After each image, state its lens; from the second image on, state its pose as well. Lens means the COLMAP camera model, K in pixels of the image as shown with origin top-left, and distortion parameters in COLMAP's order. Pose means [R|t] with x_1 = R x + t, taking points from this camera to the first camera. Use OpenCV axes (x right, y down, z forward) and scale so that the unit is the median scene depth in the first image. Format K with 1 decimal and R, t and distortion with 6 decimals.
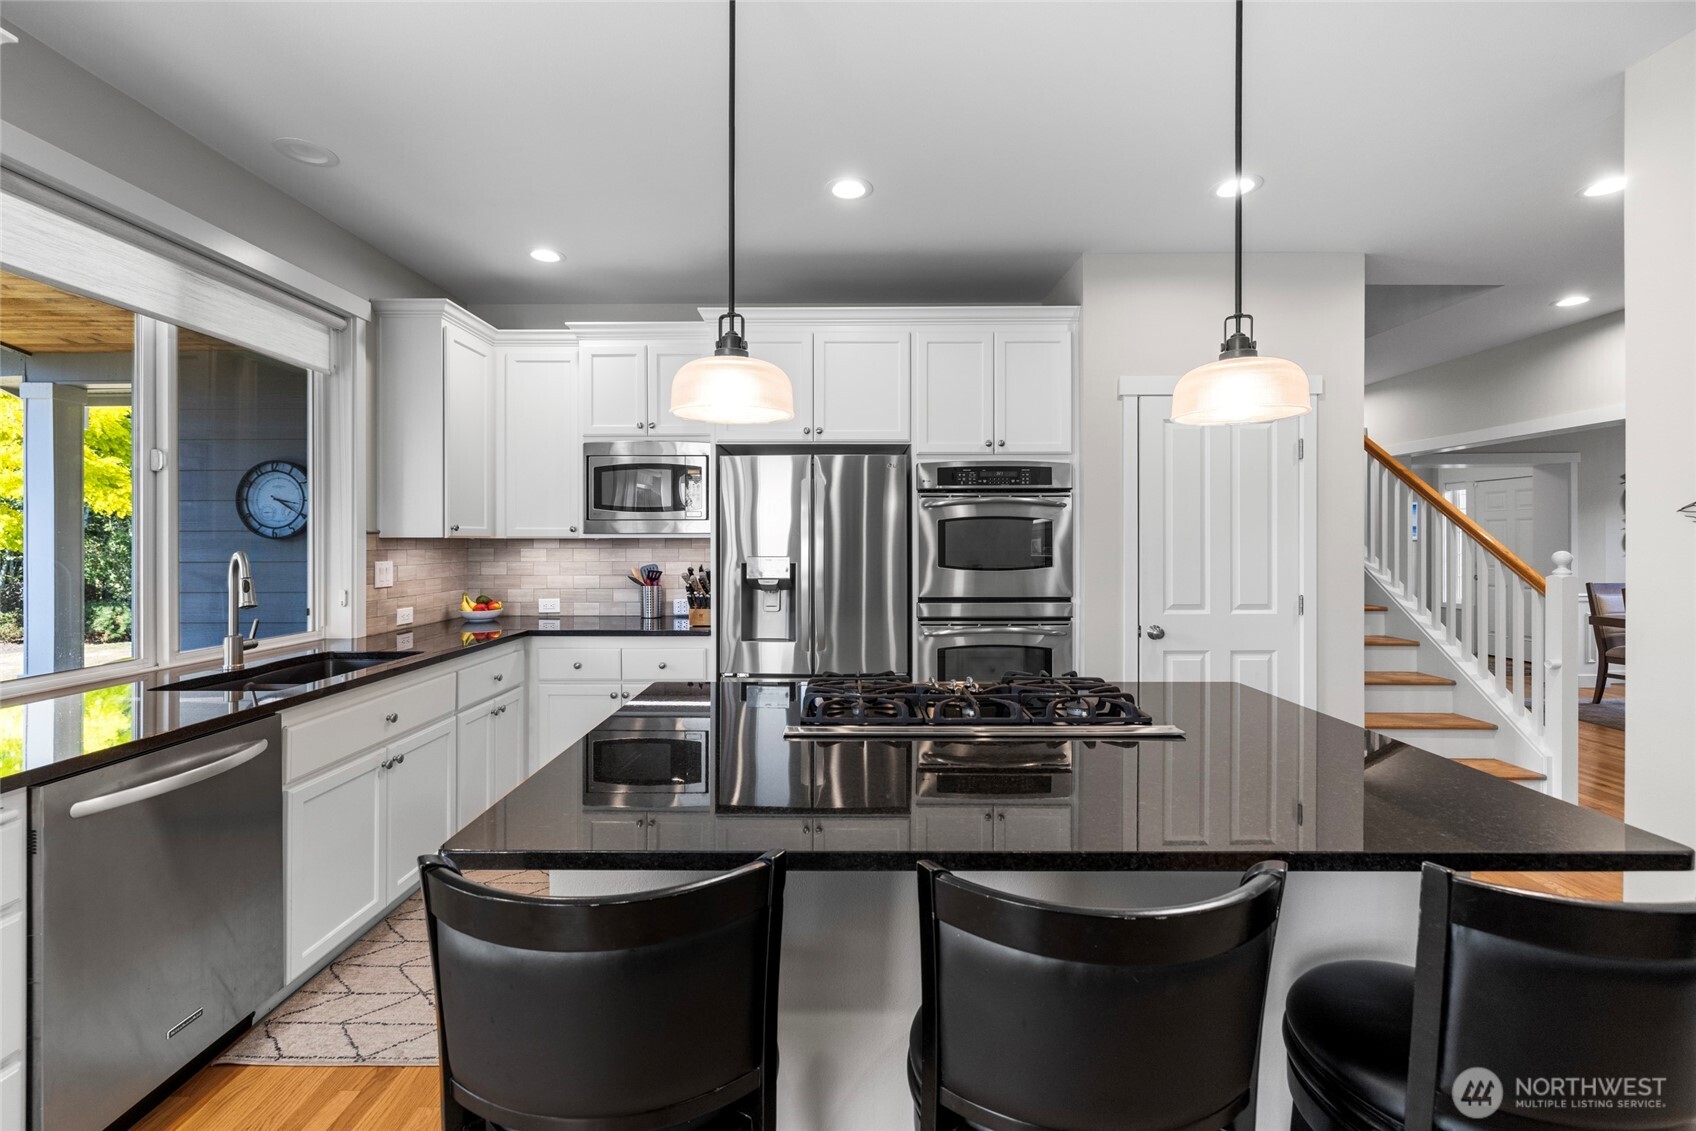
lens RADIAL K [[714.8, 0, 847.4], [0, 714.8, 540.4], [0, 0, 1]] dist [0.000486, 0.000936]
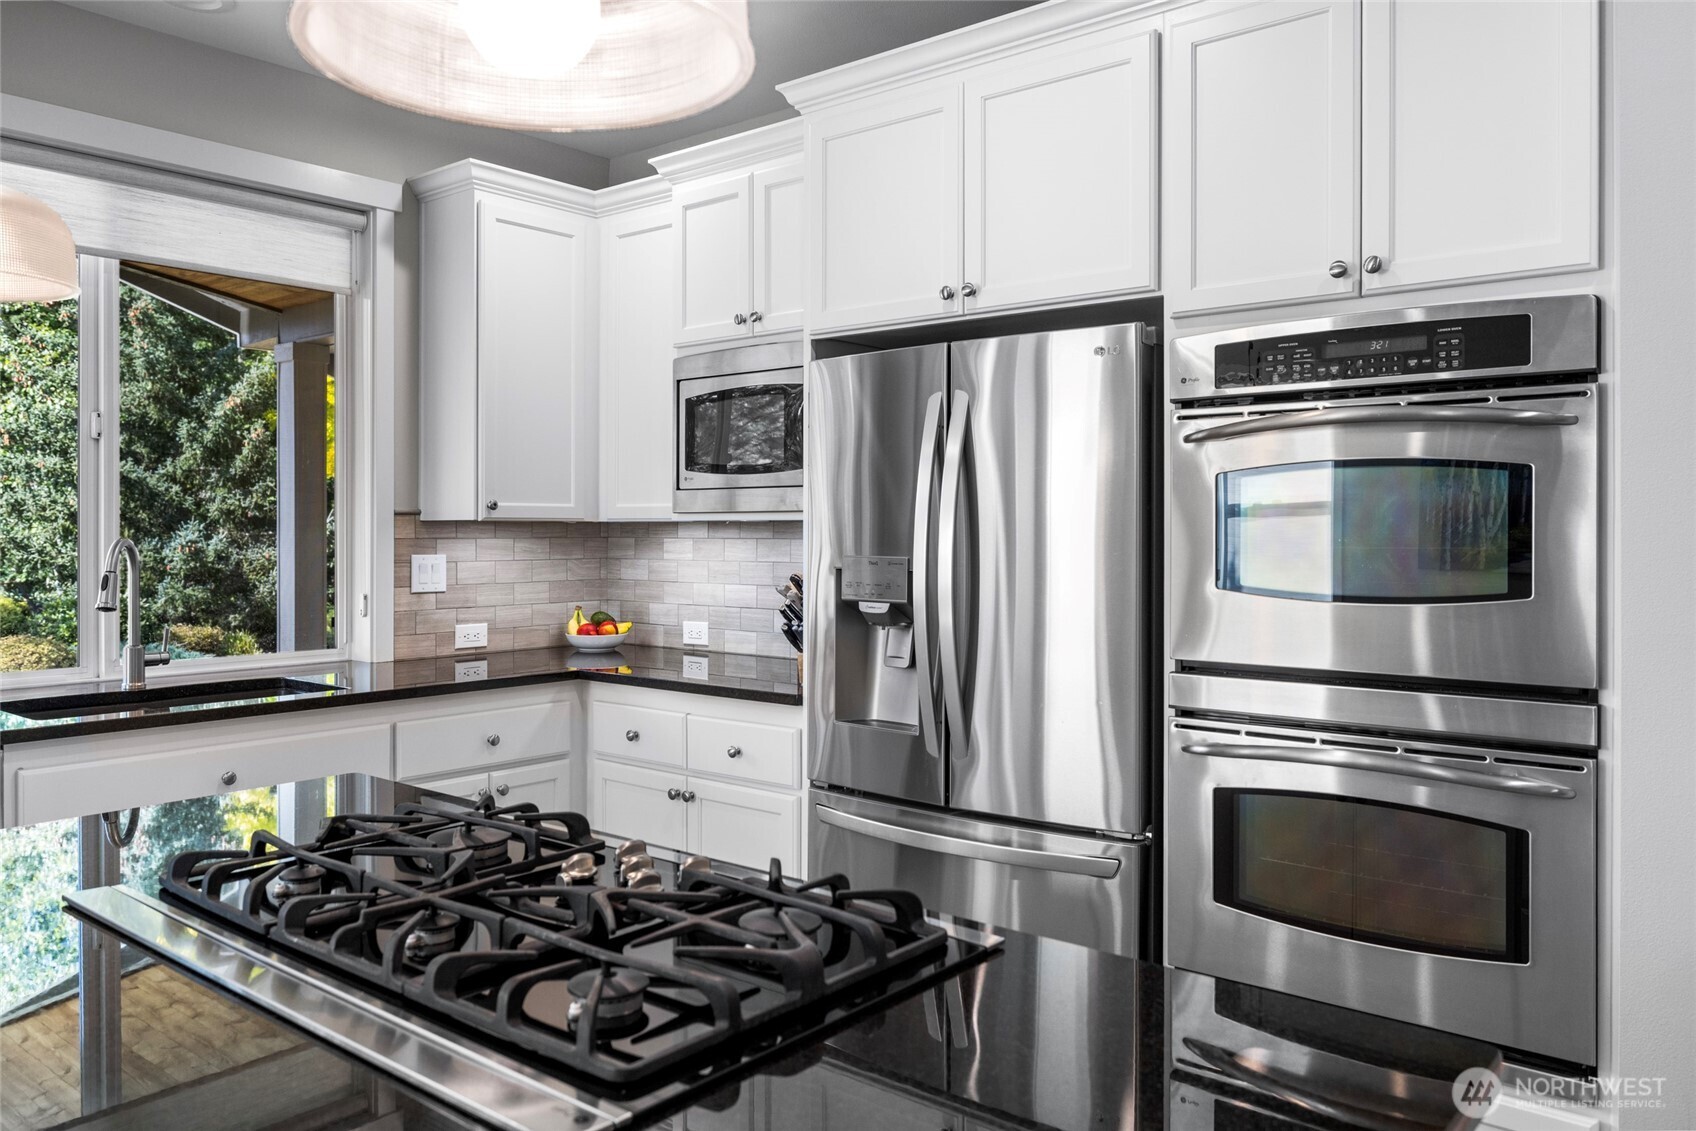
lens RADIAL K [[1244.8, 0, 845.2], [0, 1244.8, 532.6], [0, 0, 1]] dist [-0.007759, 0.007750]
pose [[0.771651, 0.003281, -0.636038, 0.413908], [-0.000924, 0.999991, 0.004037, 0.002527], [0.636045, -0.002527, 0.771647, 0.314820]]
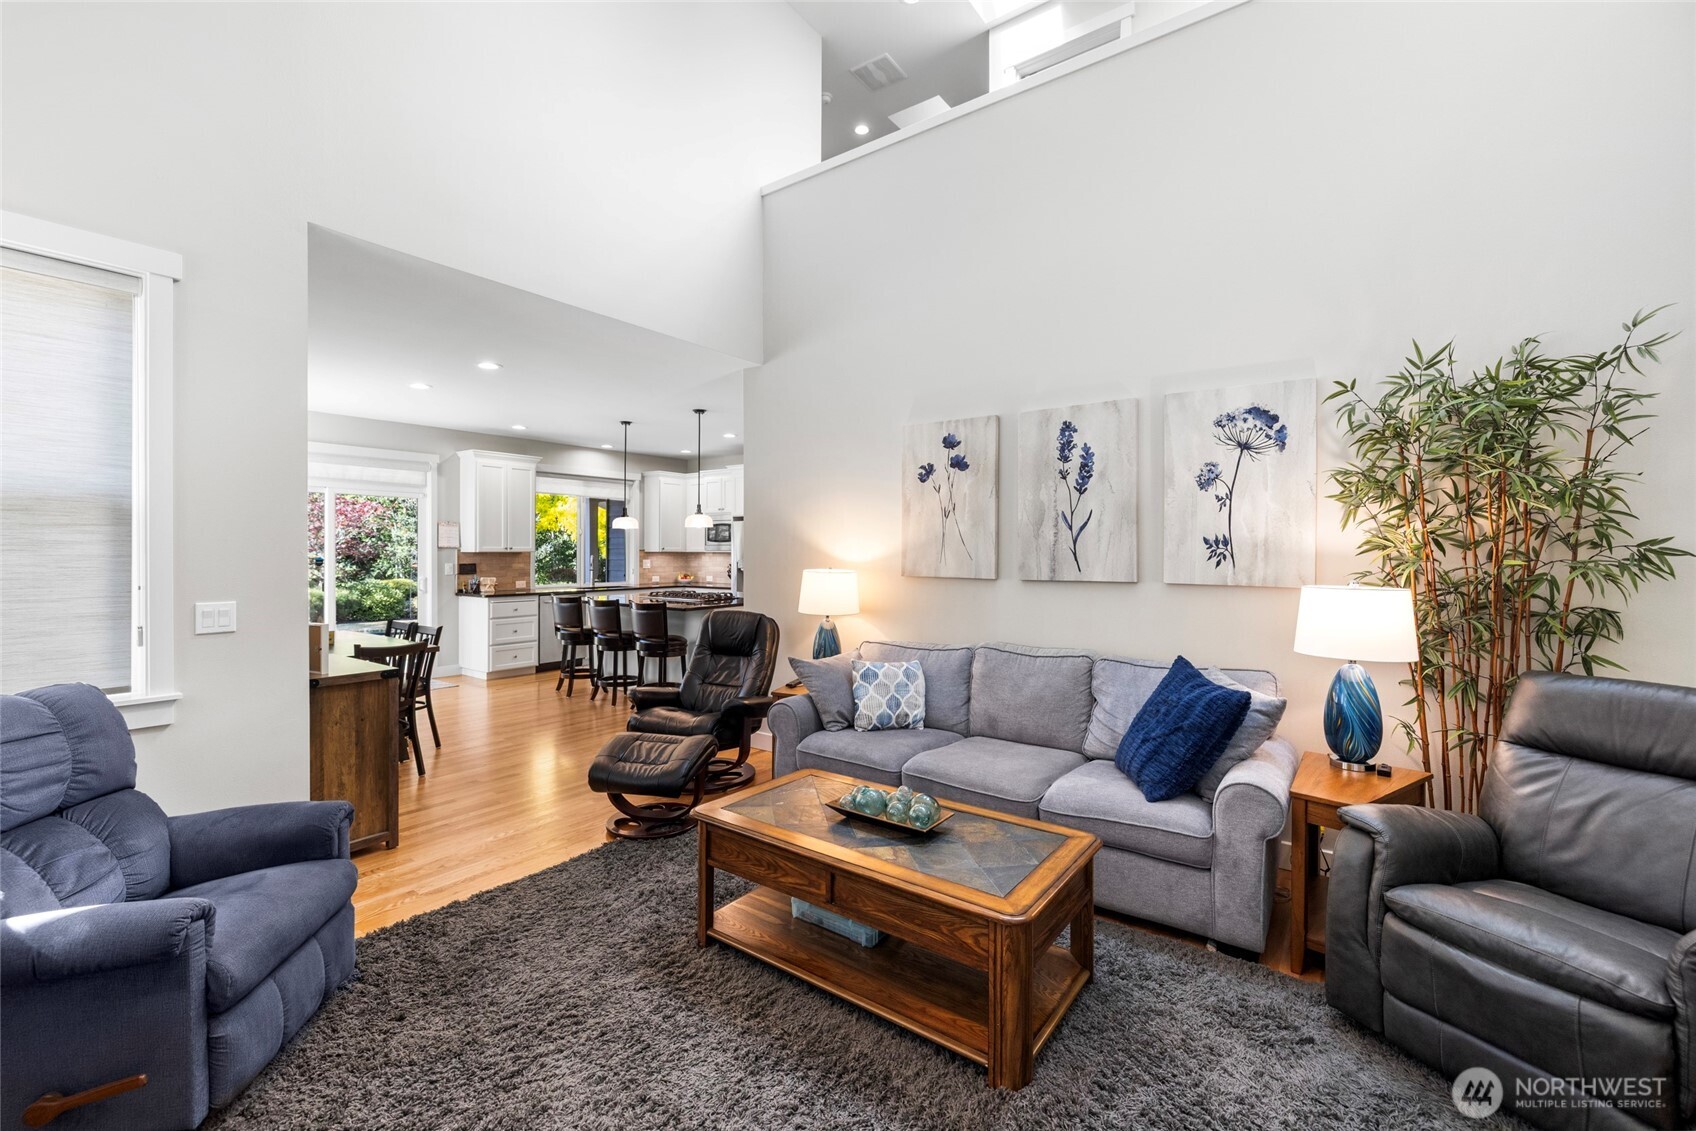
lens RADIAL K [[714.8, 0, 842.8], [0, 714.8, 557.2], [0, 0, 1]] dist [0.000486, 0.000936]
pose [[0.811727, 0.010225, -0.583948, 1.658459], [-0.003276, 0.999911, 0.012954, -0.021141], [0.584028, -0.008602, 0.811688, -0.878595]]
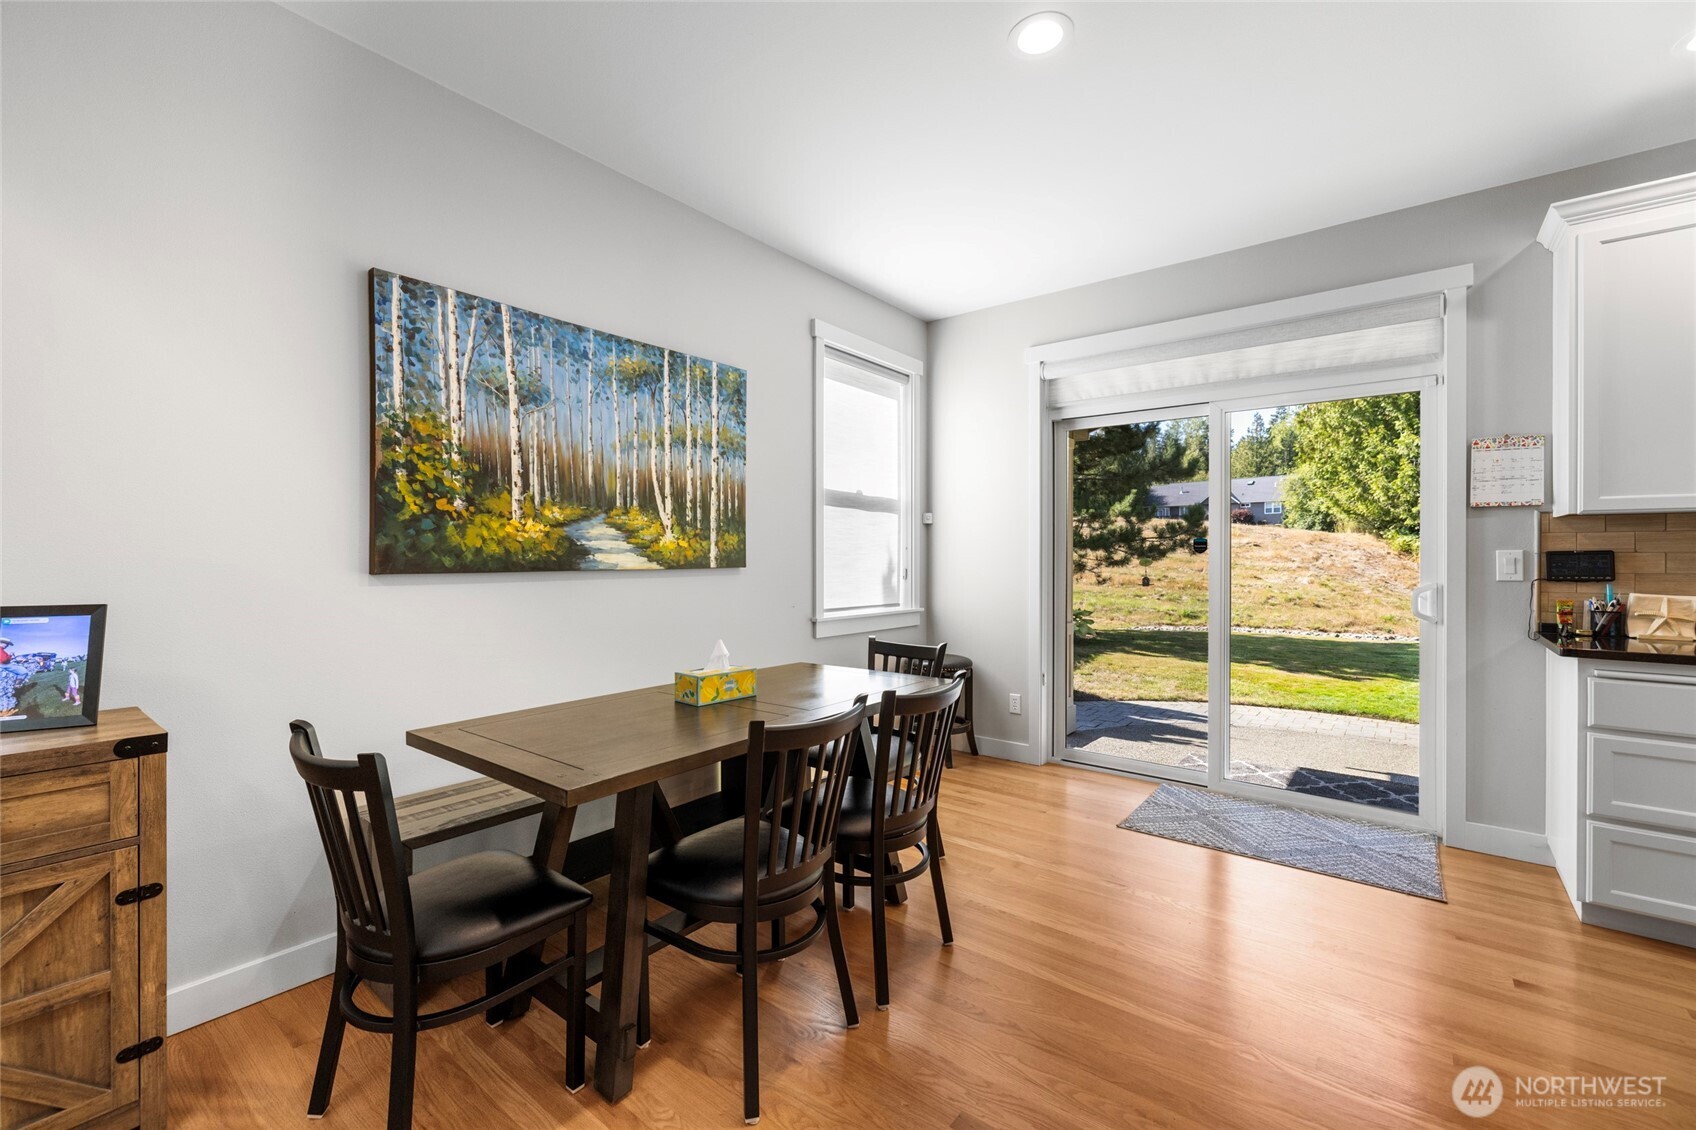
lens RADIAL K [[714.8, 0, 834.5], [0, 714.8, 557.2], [0, 0, 1]] dist [0.000486, 0.000936]
pose [[-0.621648, 0.000548, -0.783296, 0.487275], [0.000454, 1.000000, 0.000339, 0.038342], [0.783296, -0.000145, -0.621648, 0.111091]]
